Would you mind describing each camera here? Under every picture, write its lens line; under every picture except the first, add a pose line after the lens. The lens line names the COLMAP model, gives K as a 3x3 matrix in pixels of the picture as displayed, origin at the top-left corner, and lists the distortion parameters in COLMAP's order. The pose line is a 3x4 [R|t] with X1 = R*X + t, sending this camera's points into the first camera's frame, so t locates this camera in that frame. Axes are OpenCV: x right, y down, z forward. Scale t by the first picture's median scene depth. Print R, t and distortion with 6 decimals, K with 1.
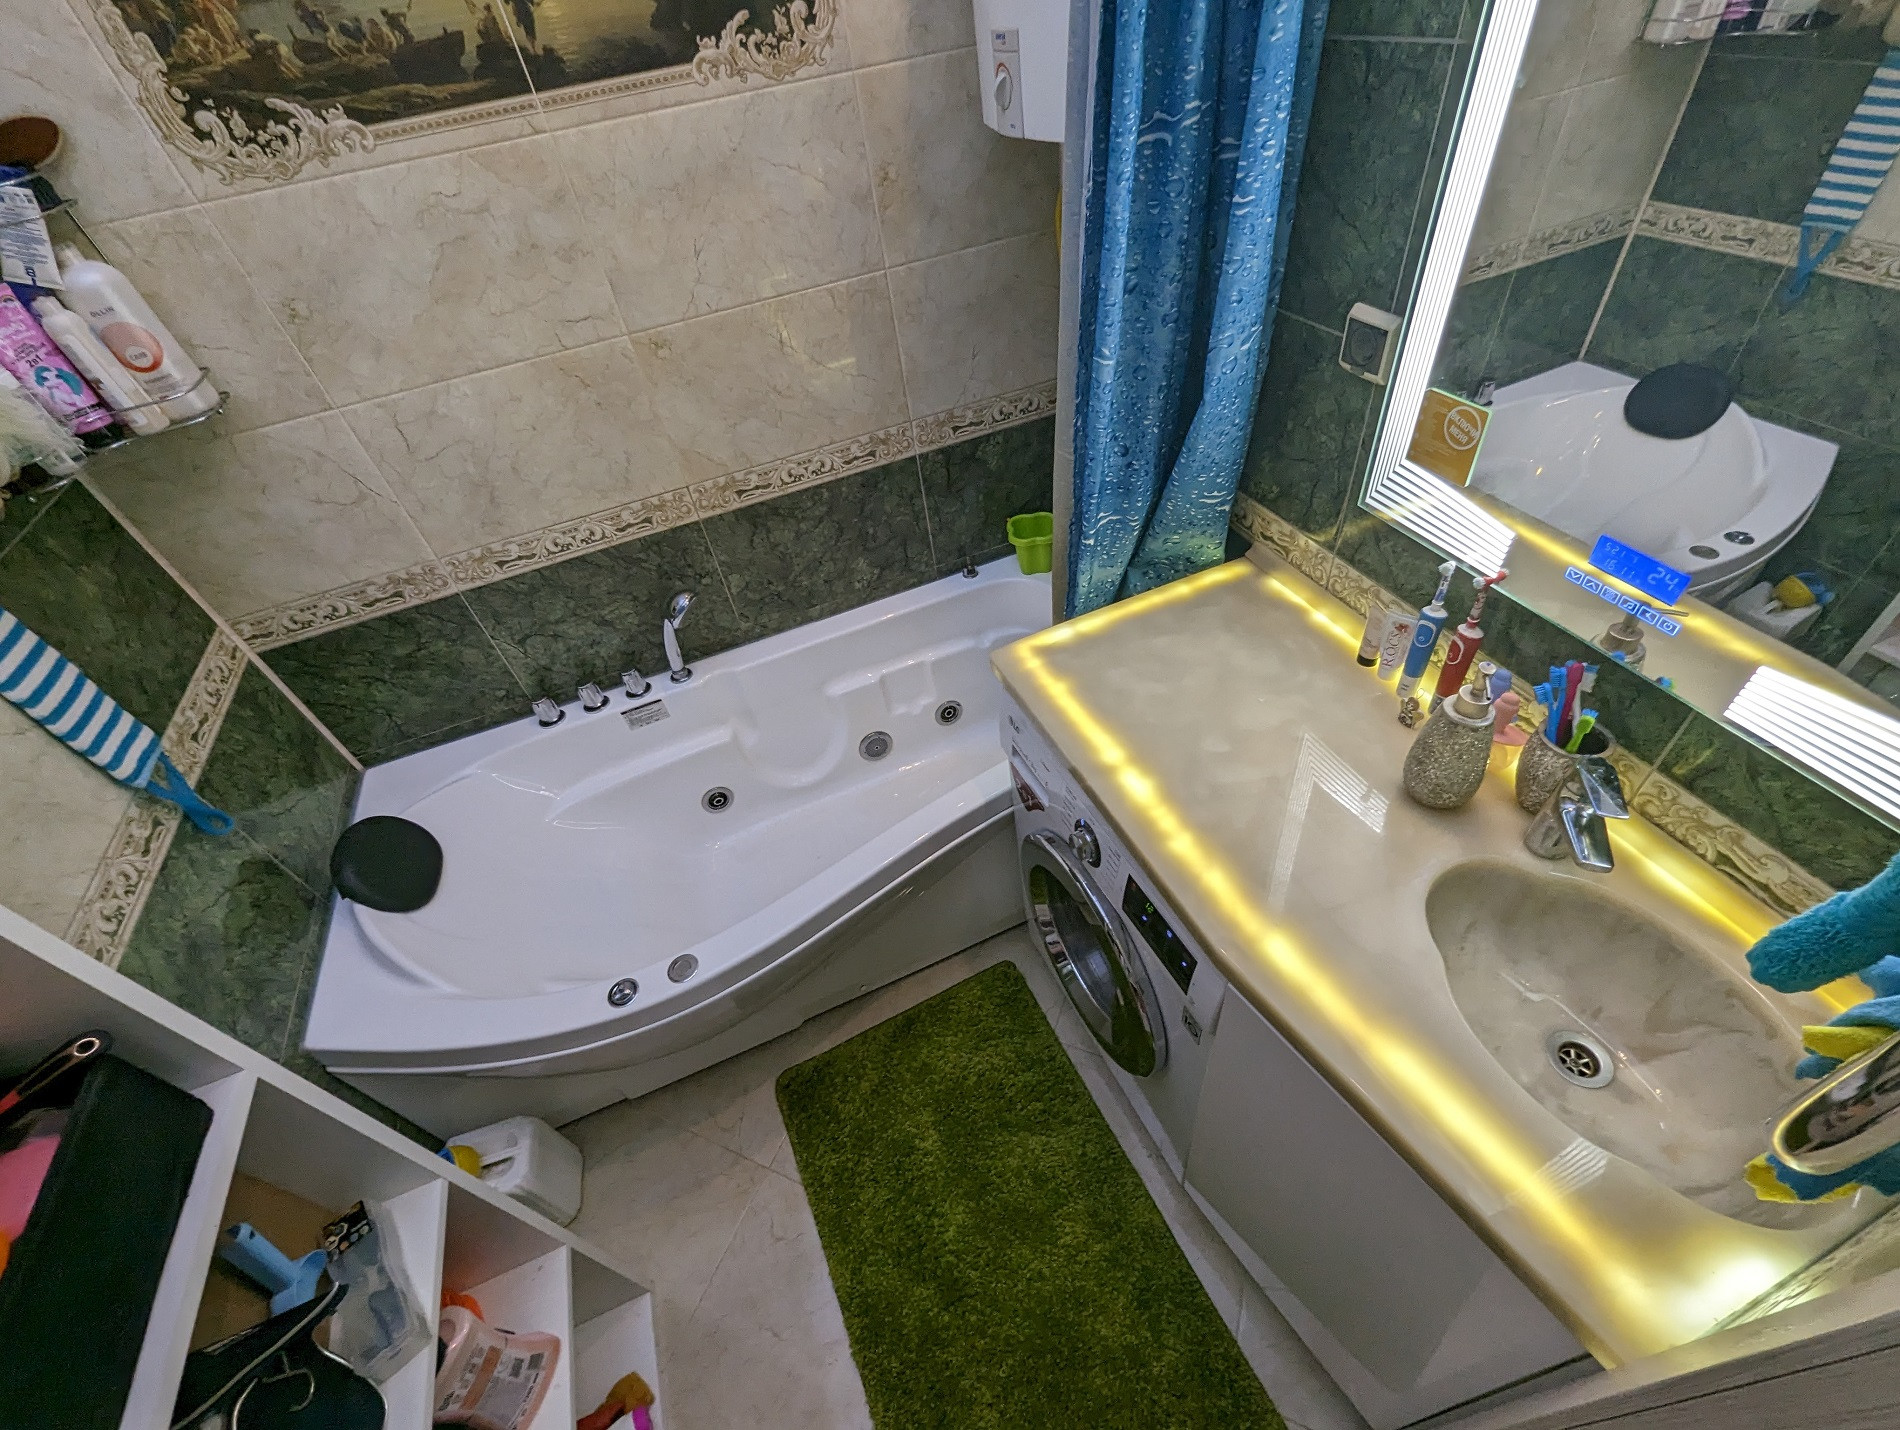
lens RADIAL K [[807.8, 0, 950.0], [0, 807.8, 715.0], [0, 0, 1]] dist [0.001672, -0.000304]
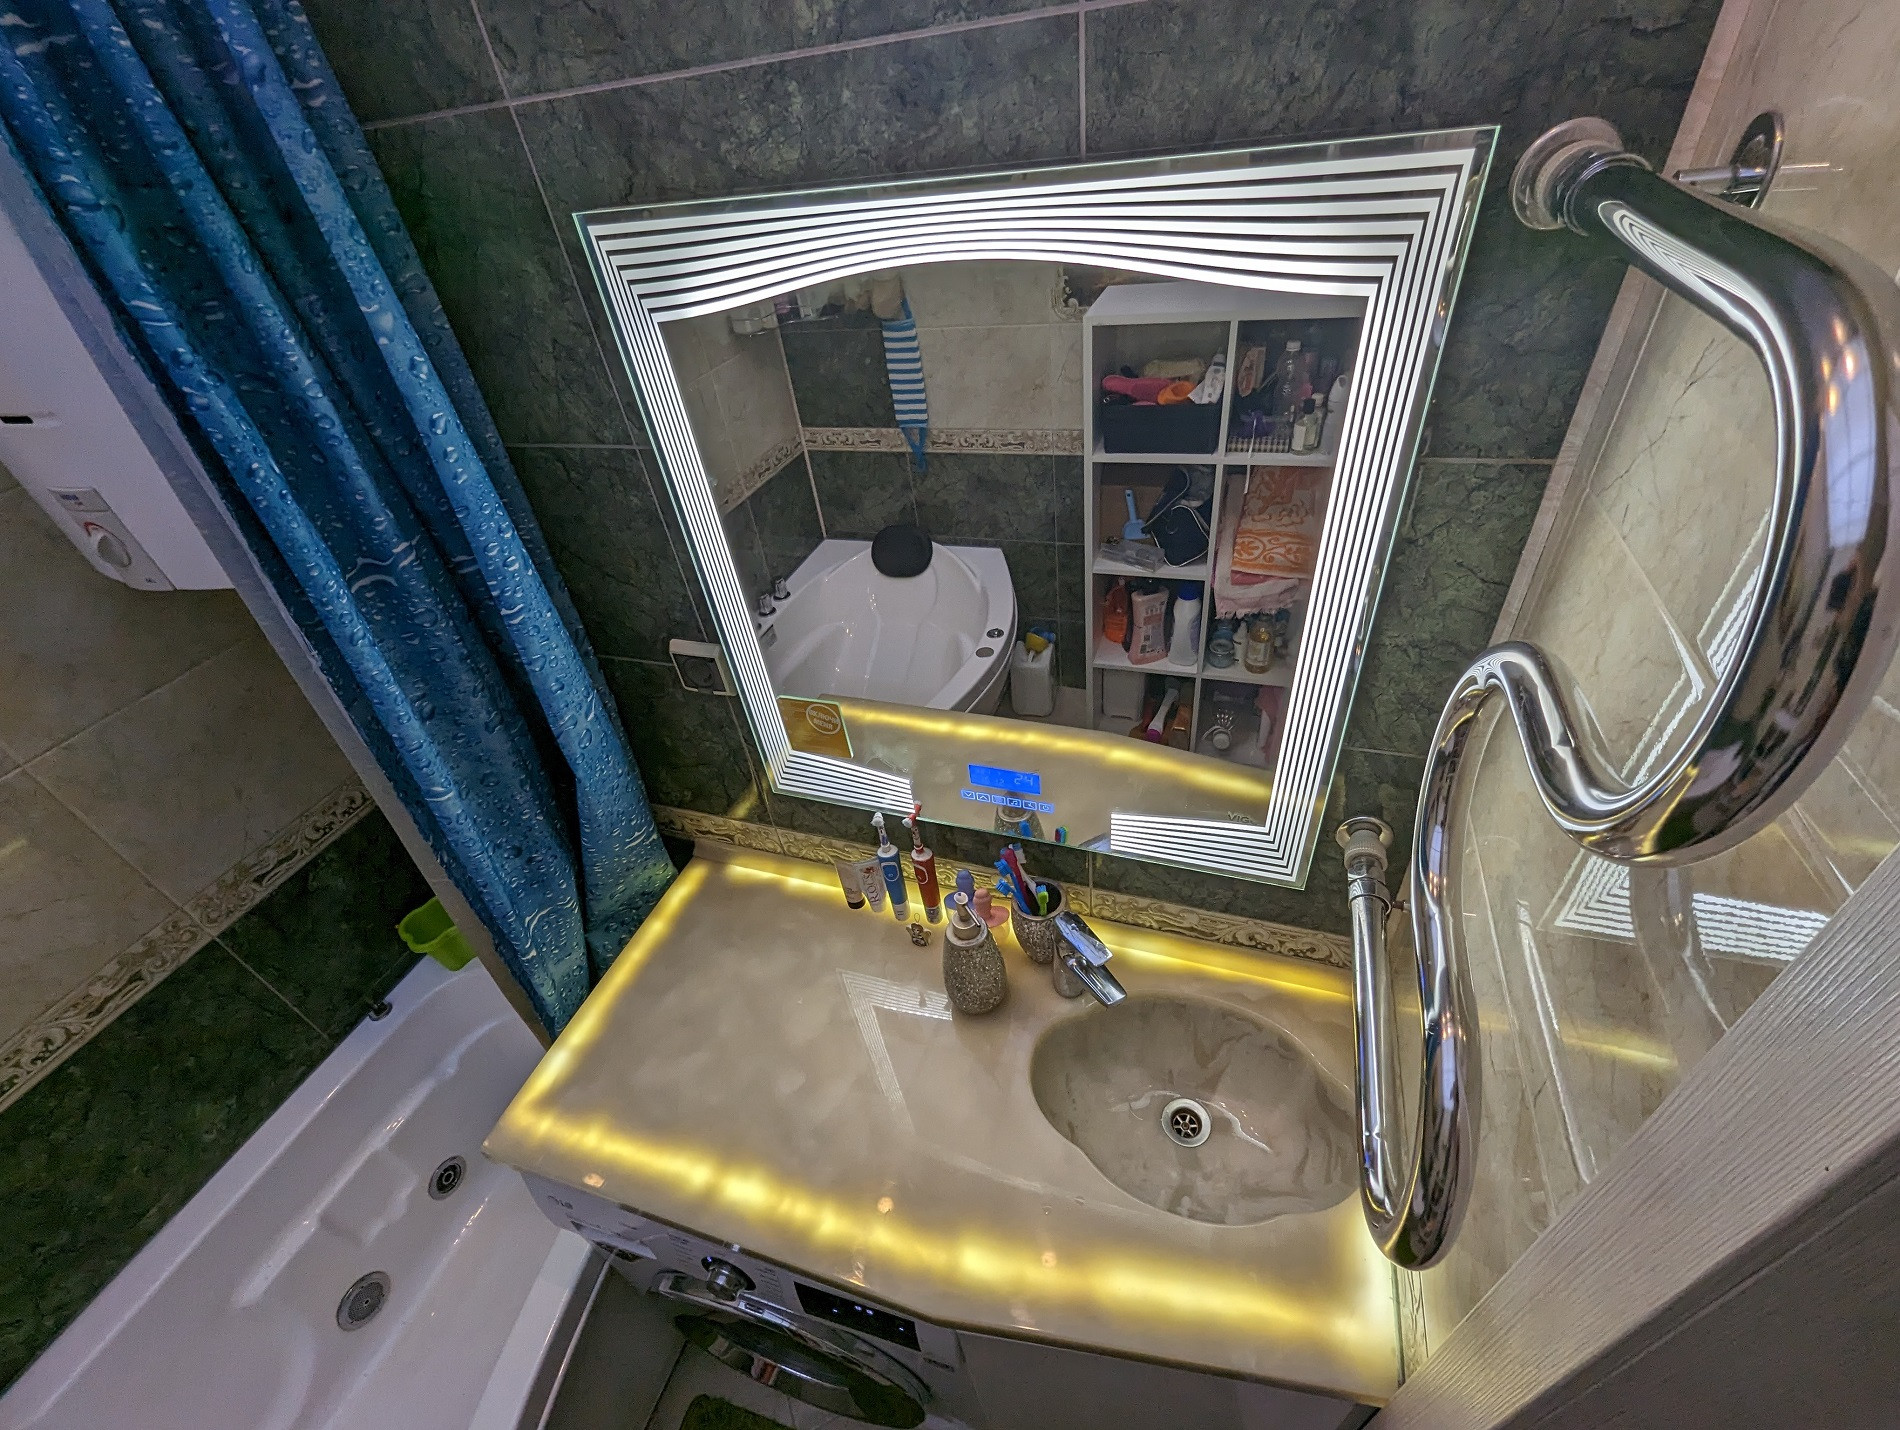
lens RADIAL K [[807.8, 0, 950.0], [0, 807.8, 715.0], [0, 0, 1]] dist [0.001672, -0.000304]
pose [[0.663573, -0.426079, 0.614921, 0.052703], [0.543513, 0.839387, -0.004904, -0.188300], [-0.514067, 0.337471, 0.788574, 0.028959]]
